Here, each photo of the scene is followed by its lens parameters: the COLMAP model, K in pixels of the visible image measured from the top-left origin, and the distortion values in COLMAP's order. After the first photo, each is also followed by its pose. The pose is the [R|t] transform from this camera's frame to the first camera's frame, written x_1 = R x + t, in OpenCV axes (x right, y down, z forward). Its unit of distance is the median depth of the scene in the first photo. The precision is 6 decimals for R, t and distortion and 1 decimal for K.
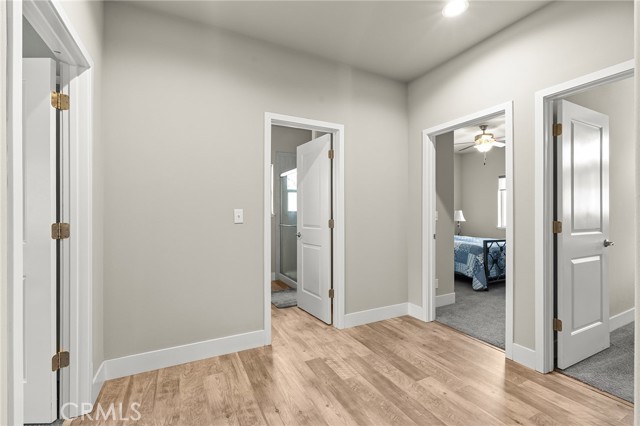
lens RADIAL K [[281.3, 0, 320.0], [0, 281.3, 213.0], [0, 0, 1]] dist [-0.000794, -0.000144]
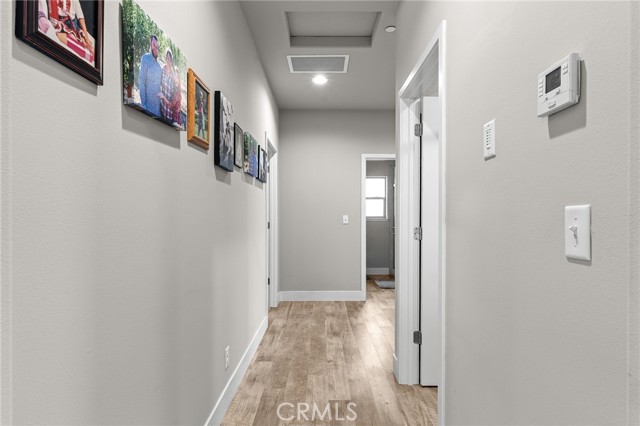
lens RADIAL K [[350.3, 0, 320.0], [0, 350.3, 213.0], [0, 0, 1]] dist [-0.002602, -0.001016]
pose [[0.892535, -0.007195, -0.450920, 0.519429], [0.002998, 0.999945, -0.010021, -0.007707], [0.450967, 0.007592, 0.892508, -0.929789]]
